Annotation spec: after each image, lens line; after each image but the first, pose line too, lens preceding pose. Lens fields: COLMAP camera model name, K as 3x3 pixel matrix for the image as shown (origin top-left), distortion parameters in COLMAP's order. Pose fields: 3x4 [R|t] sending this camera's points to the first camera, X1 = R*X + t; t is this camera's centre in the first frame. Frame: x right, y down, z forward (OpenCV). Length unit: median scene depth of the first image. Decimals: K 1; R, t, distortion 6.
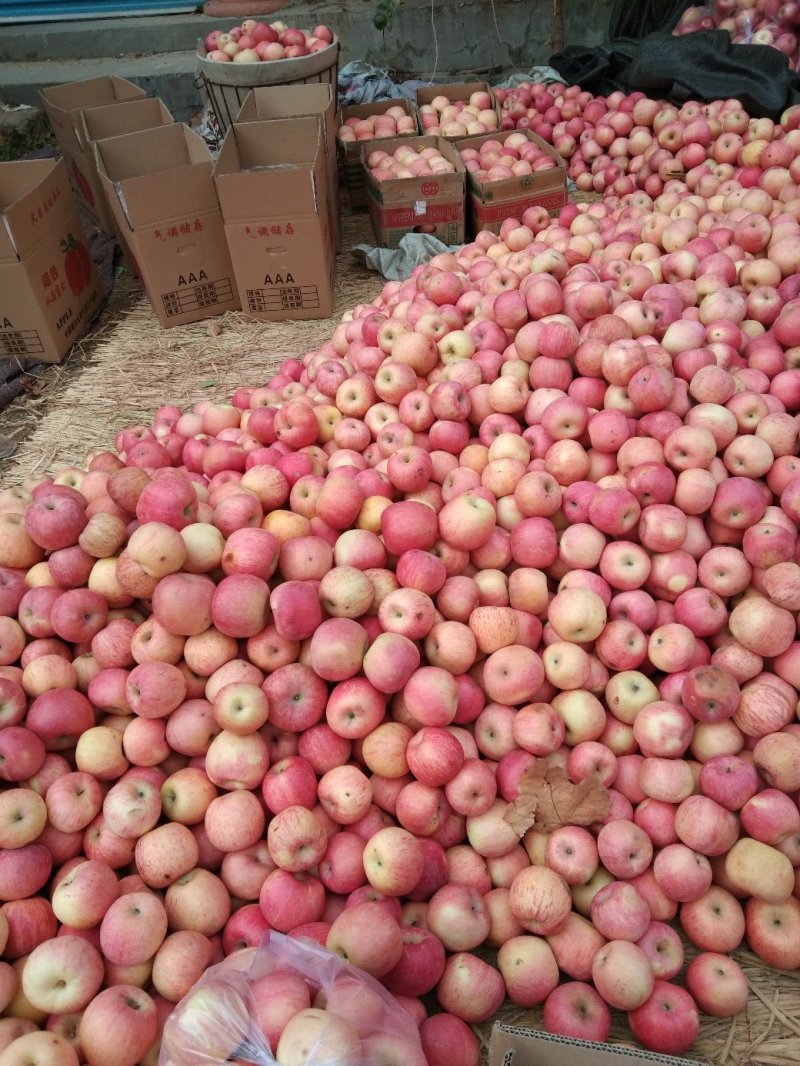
lens RADIAL K [[865.8, 0, 387.4], [0, 865.8, 528.2], [0, 0, 1]] dist [0.104621, -0.185475]
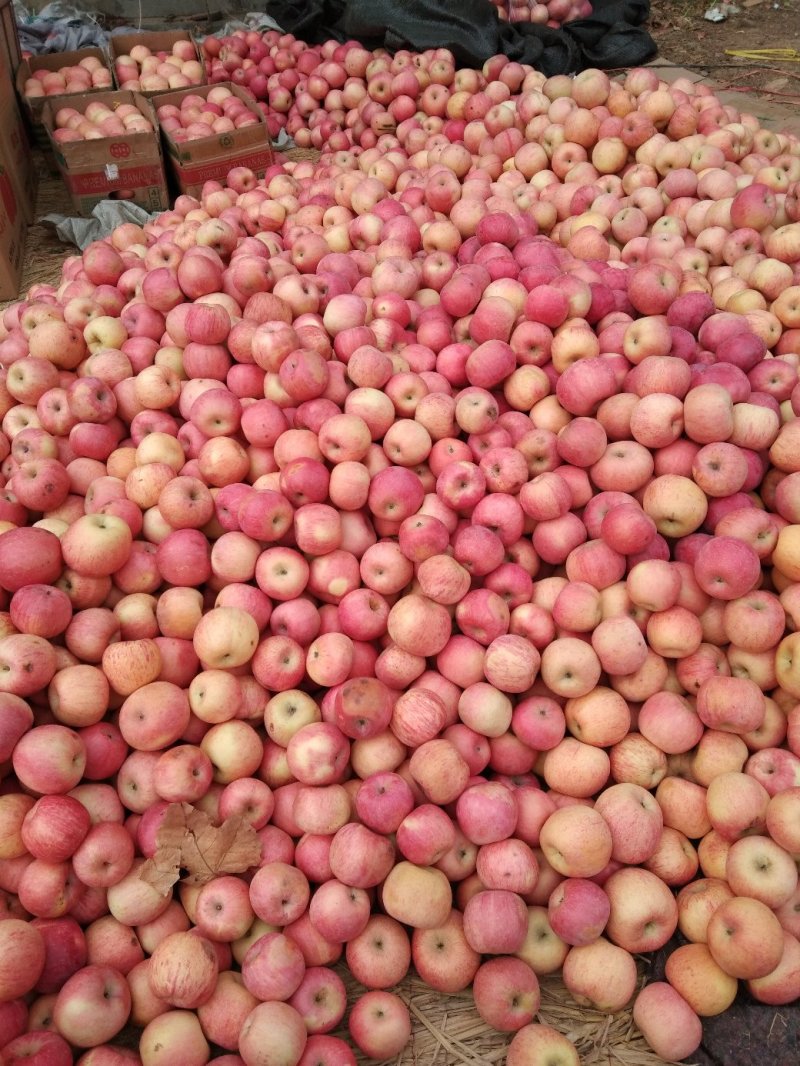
lens RADIAL K [[865.8, 0, 387.4], [0, 865.8, 528.2], [0, 0, 1]] dist [0.104621, -0.185475]
pose [[0.978602, -0.103584, 0.177786, 0.209064], [0.095278, 0.993949, 0.054659, -0.041130], [-0.182372, -0.036551, 0.982550, 0.080555]]
